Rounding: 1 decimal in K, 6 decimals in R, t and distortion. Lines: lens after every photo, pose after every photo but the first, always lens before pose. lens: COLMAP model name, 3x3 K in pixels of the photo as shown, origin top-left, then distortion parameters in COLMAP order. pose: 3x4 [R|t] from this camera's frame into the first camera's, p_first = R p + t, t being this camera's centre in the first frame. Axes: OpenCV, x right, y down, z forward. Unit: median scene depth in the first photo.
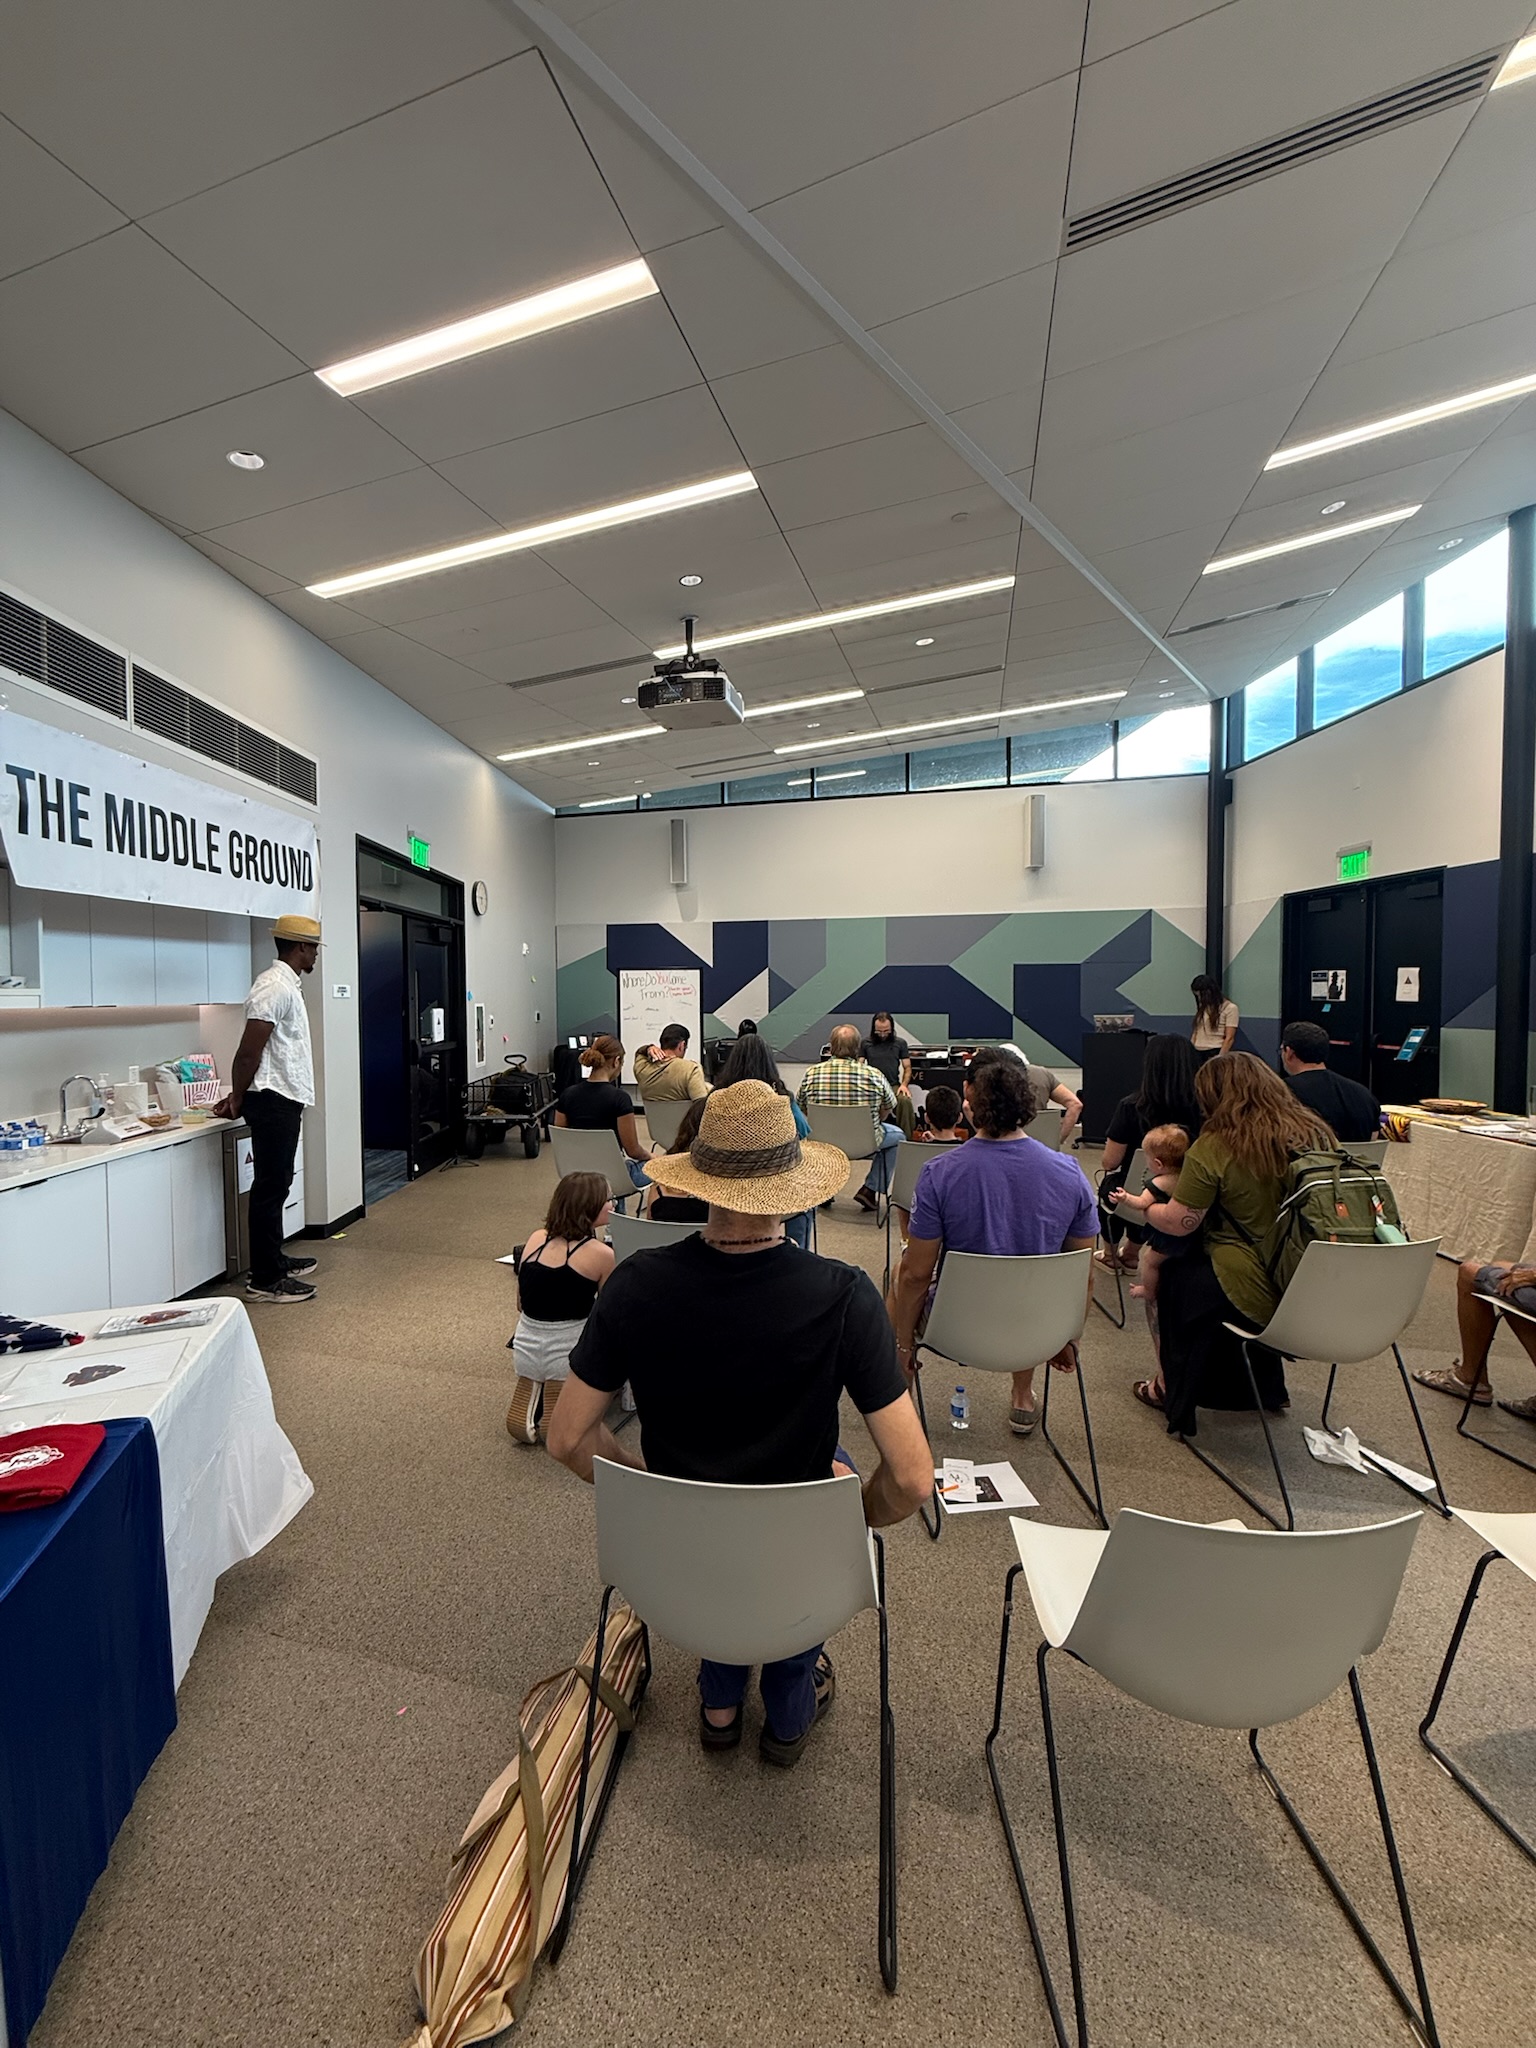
lens RADIAL K [[827.5, 0, 768.0], [0, 827.5, 1024.0], [0, 0, 1]] dist [-0.000175, -0.000029]
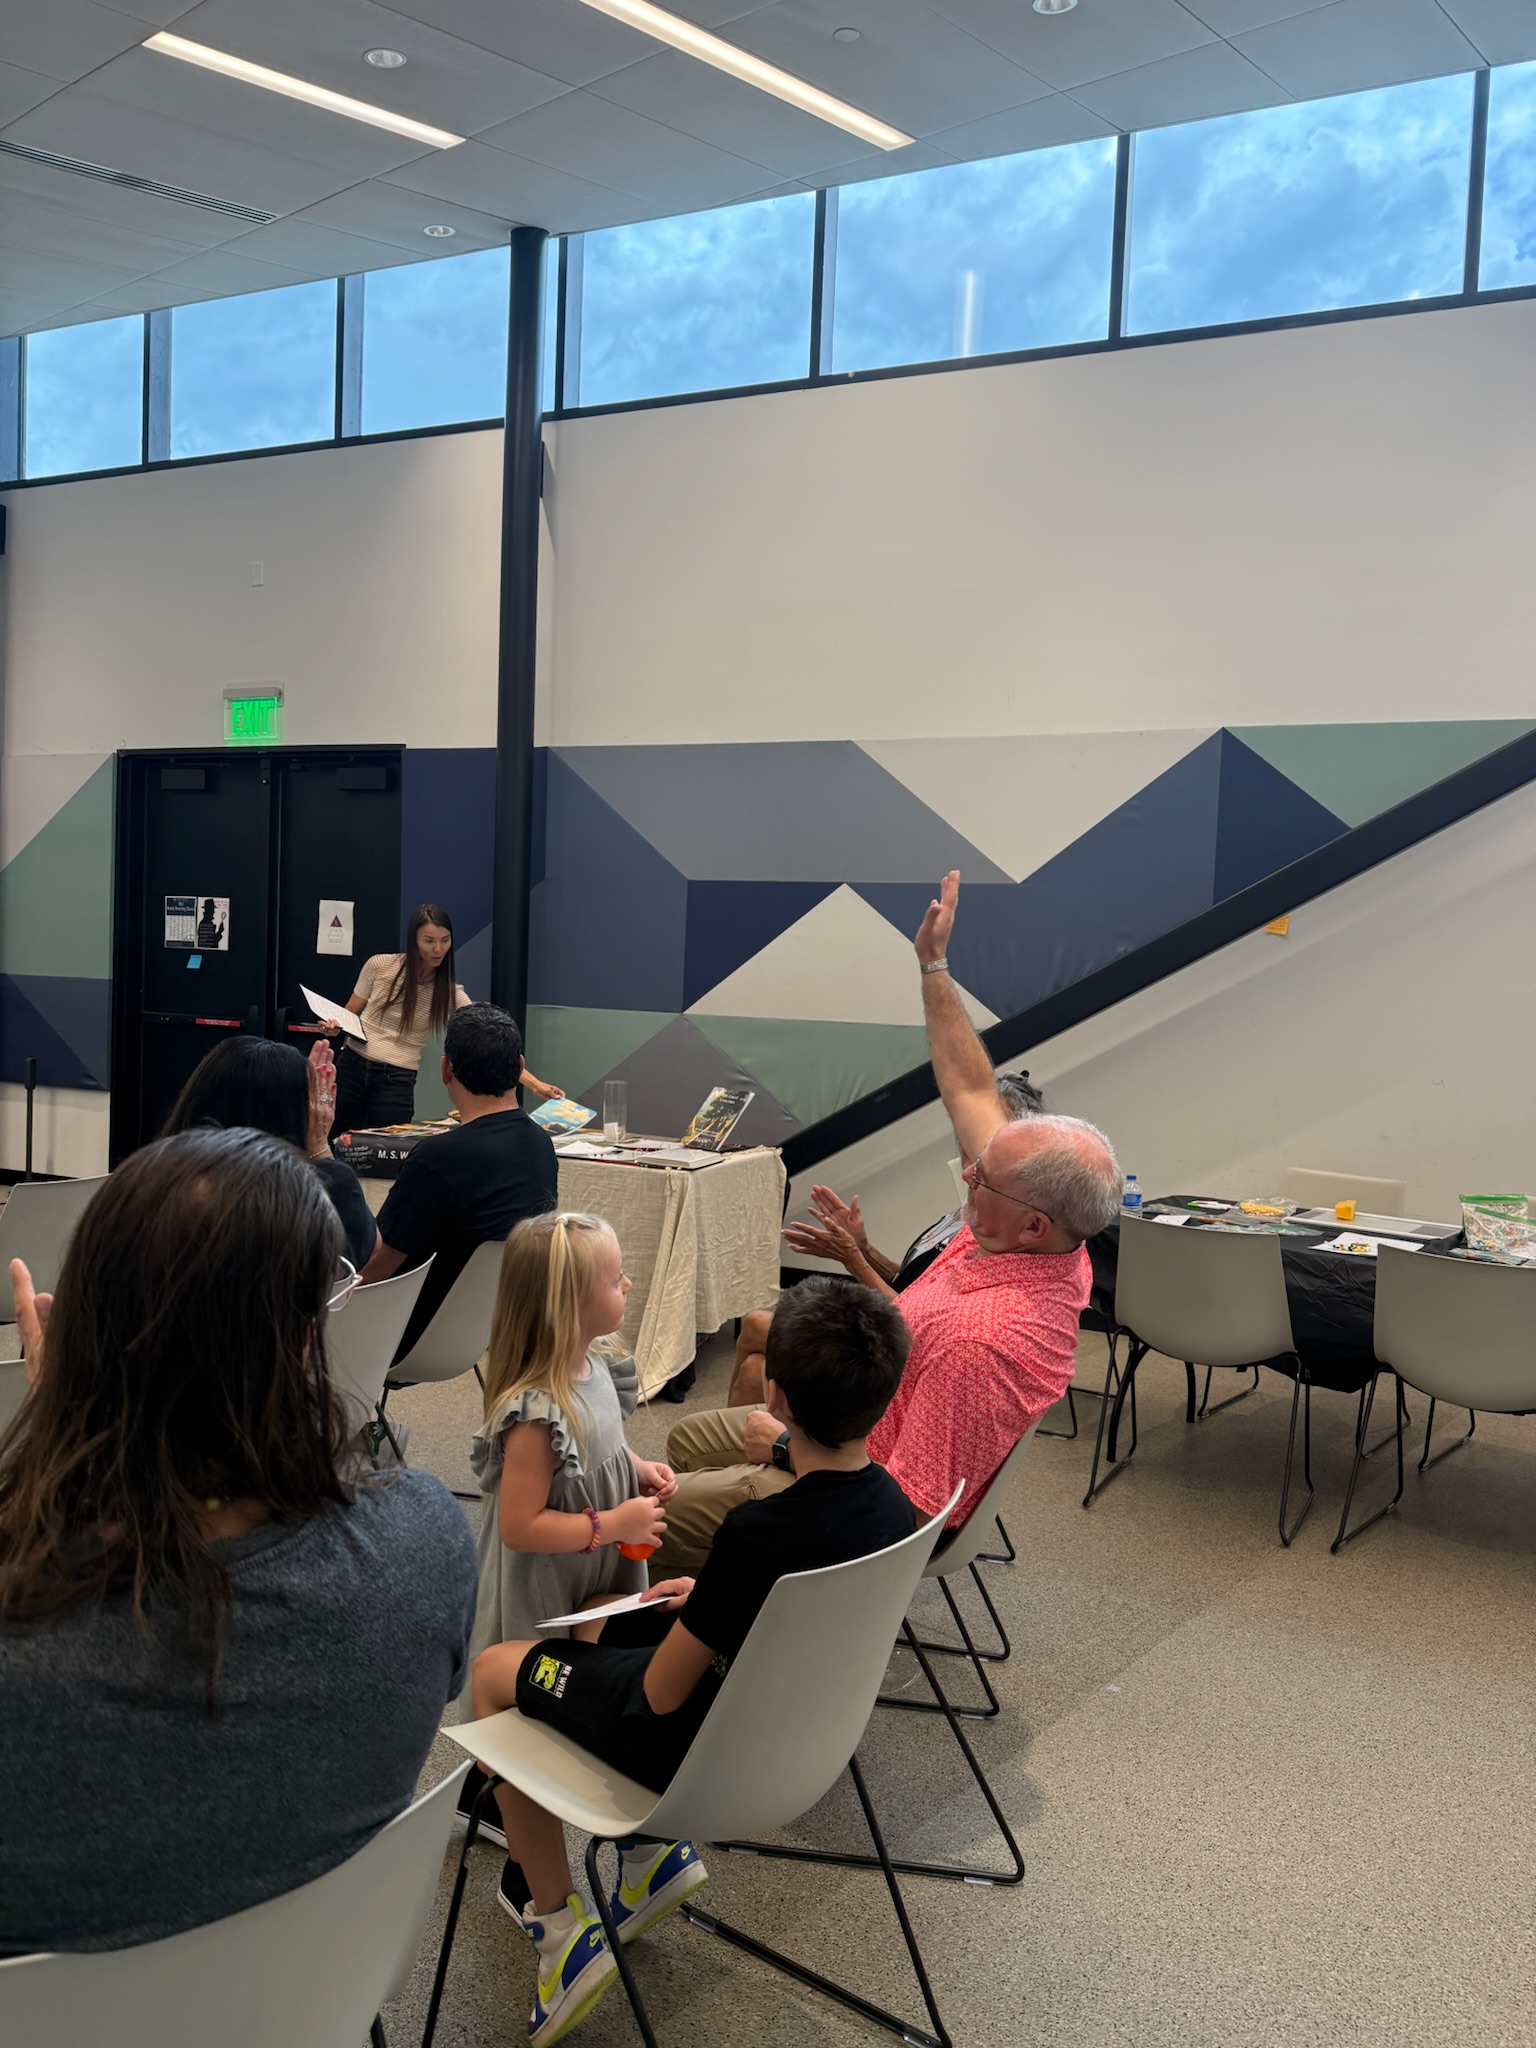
lens RADIAL K [[1449.3, 0, 770.8], [0, 1449.3, 1074.4], [0, 0, 1]] dist [-0.003941, -0.001265]
pose [[0.415746, -0.042627, 0.908481, -0.076670], [-0.012177, 0.998551, 0.052426, 0.001234], [-0.909399, -0.032859, 0.414624, 0.223014]]
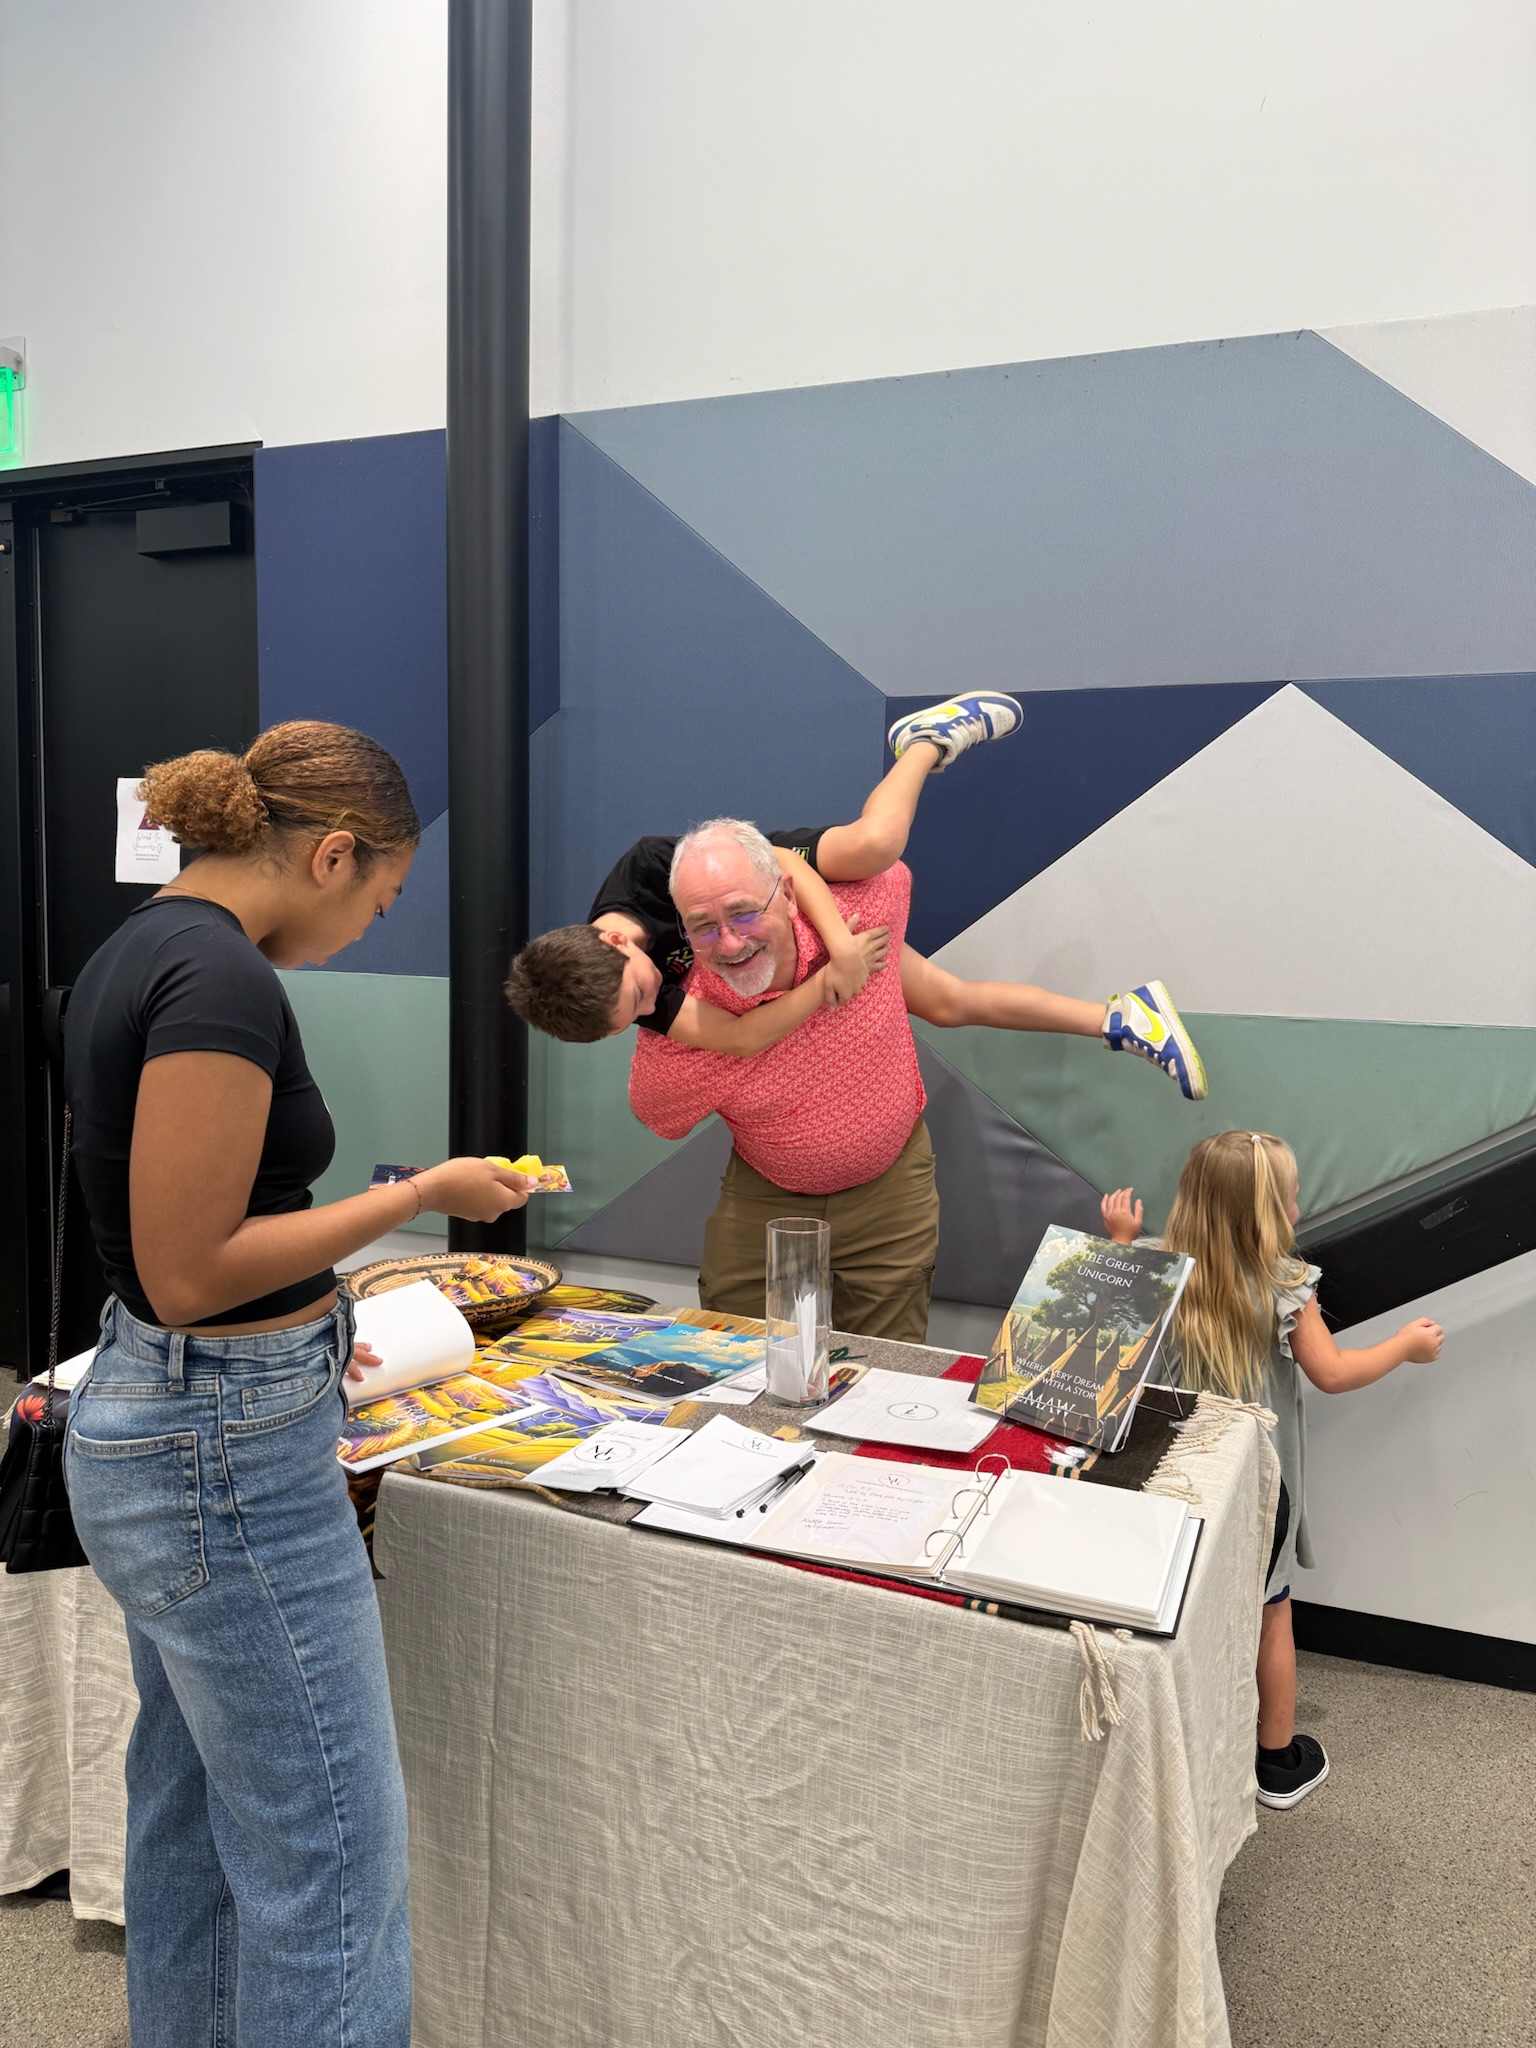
lens RADIAL K [[1816.2, 0, 768.0], [0, 1816.2, 1024.0], [0, 0, 1]] dist [-0.014359, -0.005448]
pose [[0.442519, -0.062493, 0.894579, 0.234537], [0.015917, 0.997959, 0.061841, -0.012032], [-0.896618, -0.013127, 0.442611, 0.437097]]
